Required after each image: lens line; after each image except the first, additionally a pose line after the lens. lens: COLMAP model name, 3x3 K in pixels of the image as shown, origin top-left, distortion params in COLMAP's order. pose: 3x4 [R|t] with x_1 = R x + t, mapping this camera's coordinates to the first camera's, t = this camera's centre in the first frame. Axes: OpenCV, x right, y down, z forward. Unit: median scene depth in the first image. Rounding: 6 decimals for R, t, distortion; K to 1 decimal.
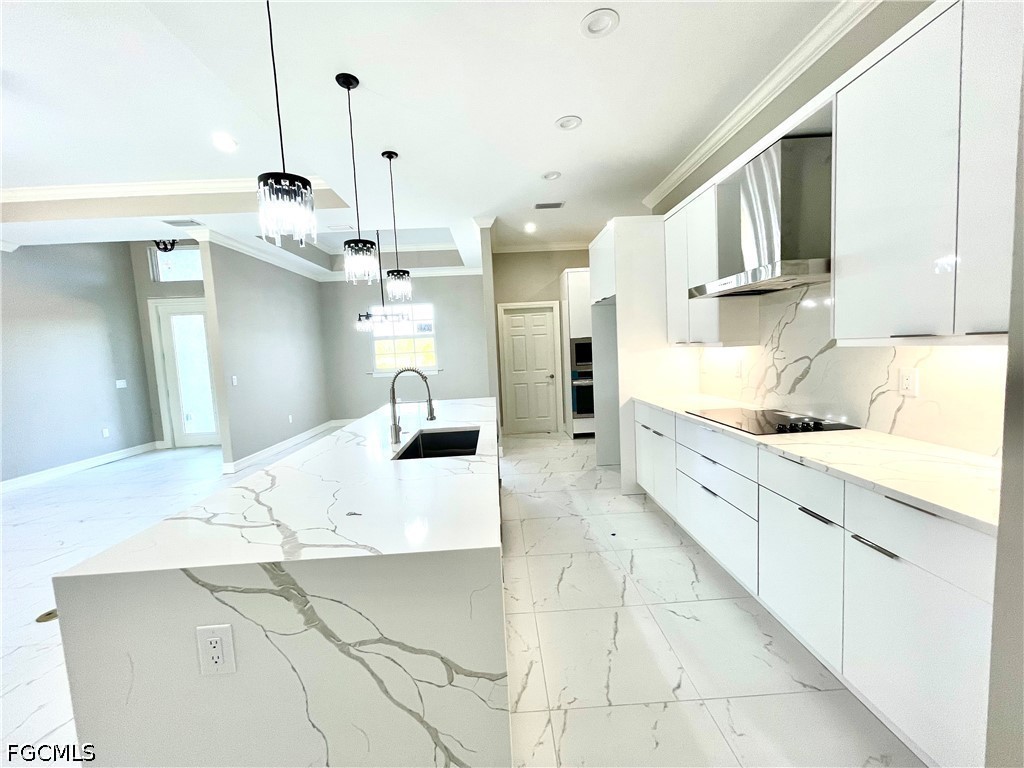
lens RADIAL K [[411.0, 0, 510.3], [0, 411.0, 385.2], [0, 0, 1]] dist [-0.006053, 0.000216]
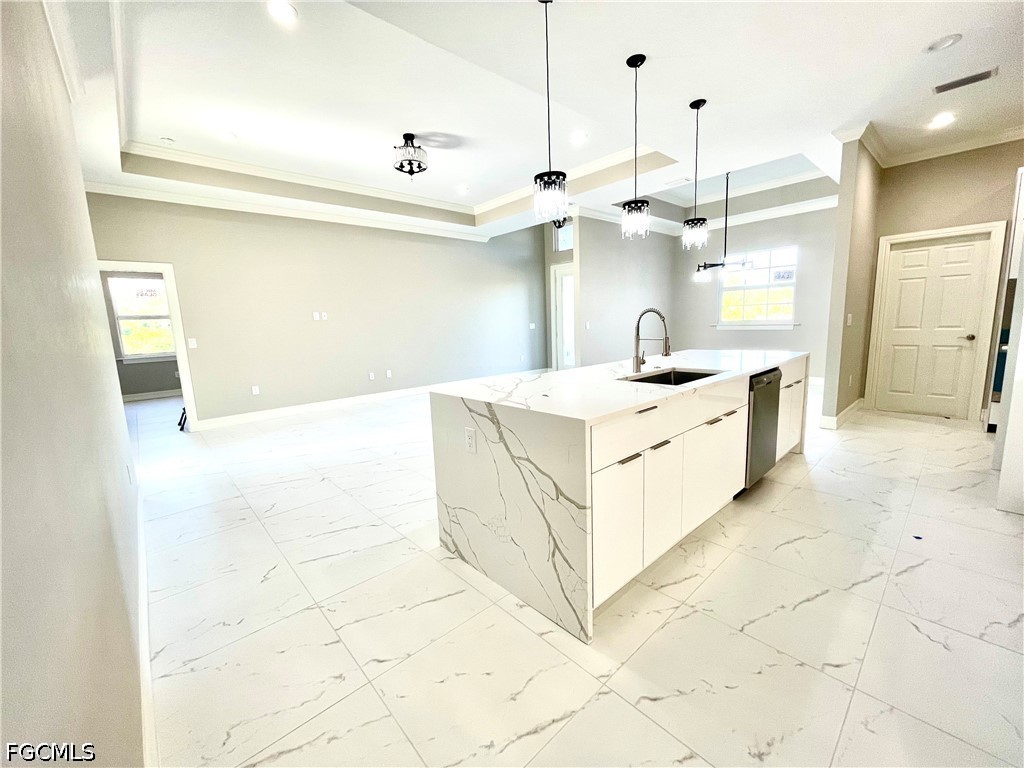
lens RADIAL K [[411.0, 0, 510.9], [0, 411.0, 383.8], [0, 0, 1]] dist [-0.006053, 0.000216]
pose [[0.648697, 0.139587, -0.748136, 0.175667], [-0.061149, 0.989417, 0.131584, 0.017126], [0.758586, -0.039610, 0.650368, -0.031600]]
